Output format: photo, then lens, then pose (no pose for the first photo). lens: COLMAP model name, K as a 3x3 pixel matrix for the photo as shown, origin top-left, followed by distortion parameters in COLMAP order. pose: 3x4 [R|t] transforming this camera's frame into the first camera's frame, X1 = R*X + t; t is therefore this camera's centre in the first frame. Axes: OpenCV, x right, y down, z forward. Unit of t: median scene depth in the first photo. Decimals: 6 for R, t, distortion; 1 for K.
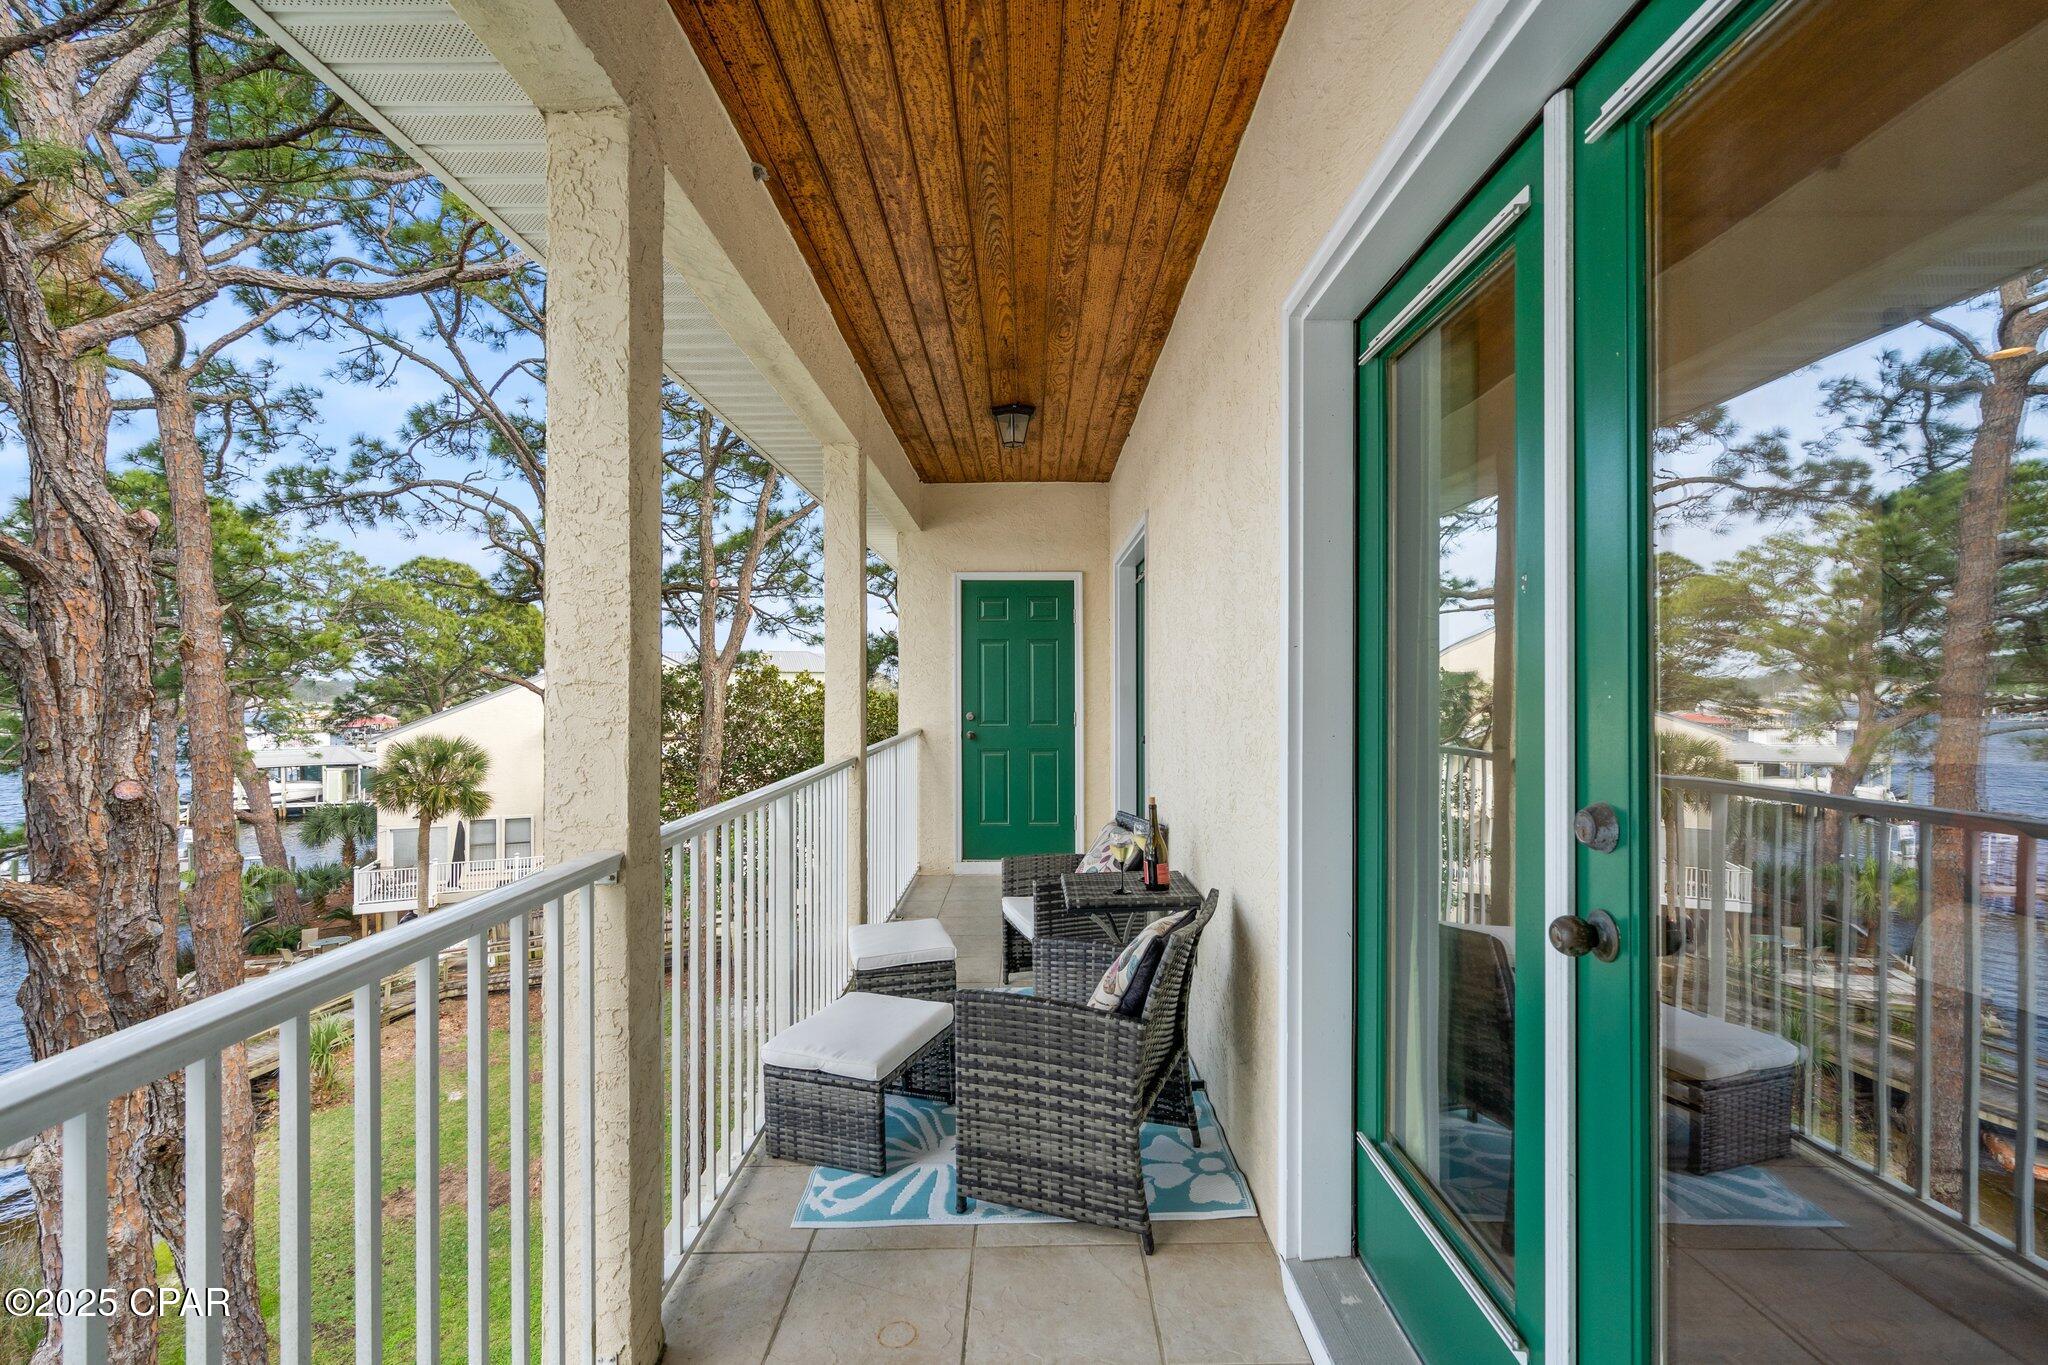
lens RADIAL K [[931.3, 0, 1020.9], [0, 931.3, 693.7], [0, 0, 1]] dist [-0.002398, 0.001561]
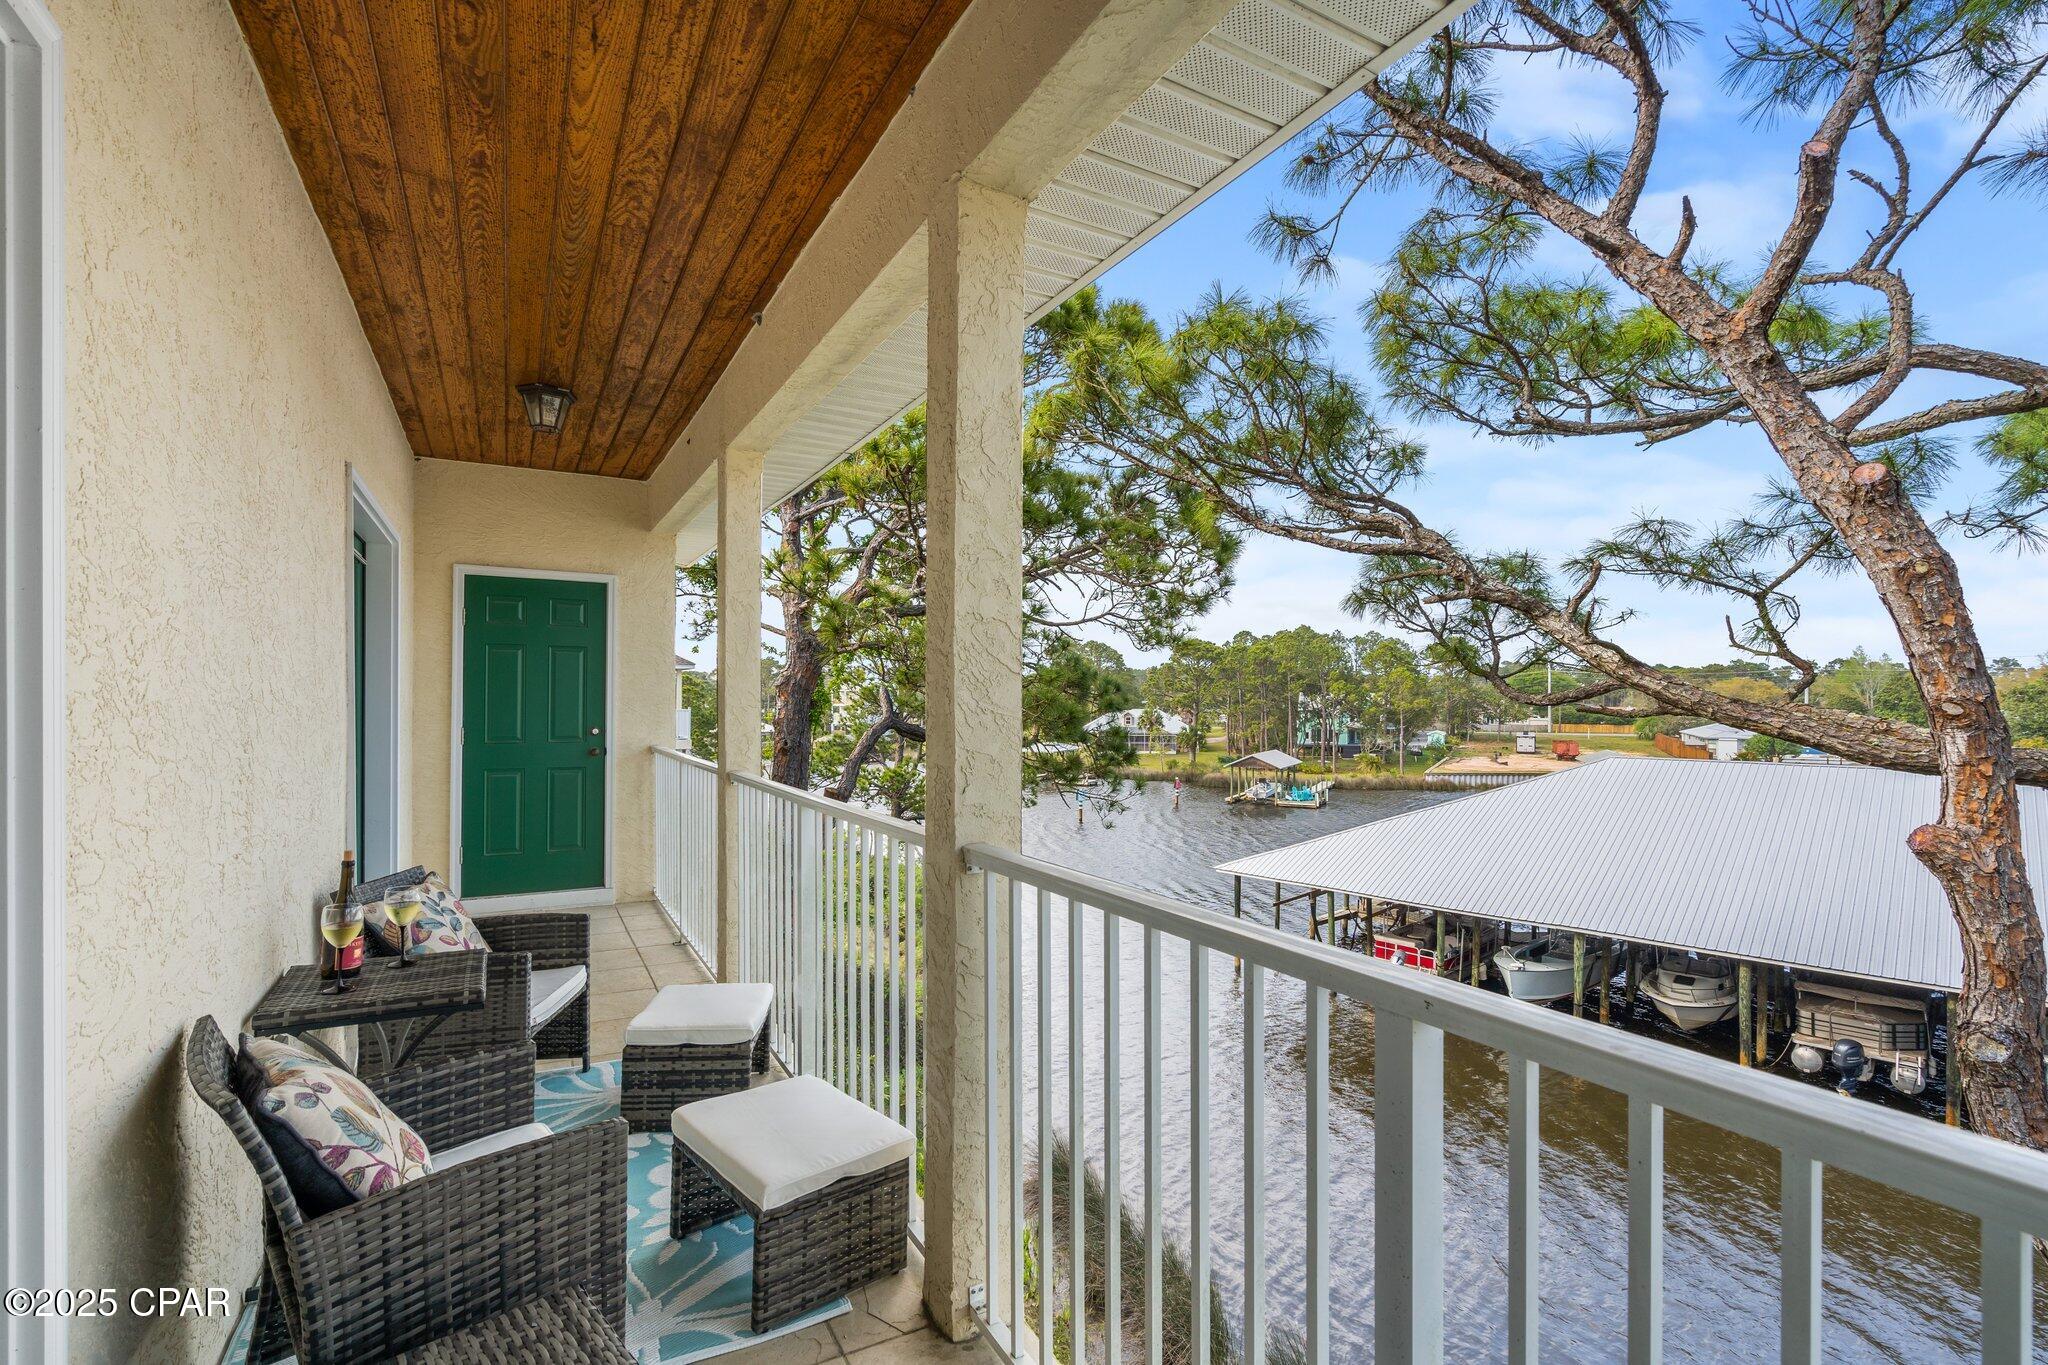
lens RADIAL K [[931.3, 0, 1020.9], [0, 931.3, 693.7], [0, 0, 1]] dist [-0.002398, 0.001561]
pose [[-0.872129, -0.001981, -0.489273, 0.029395], [-0.004073, 0.999987, 0.003211, -0.011875], [0.489260, 0.004793, -0.872125, 1.511415]]
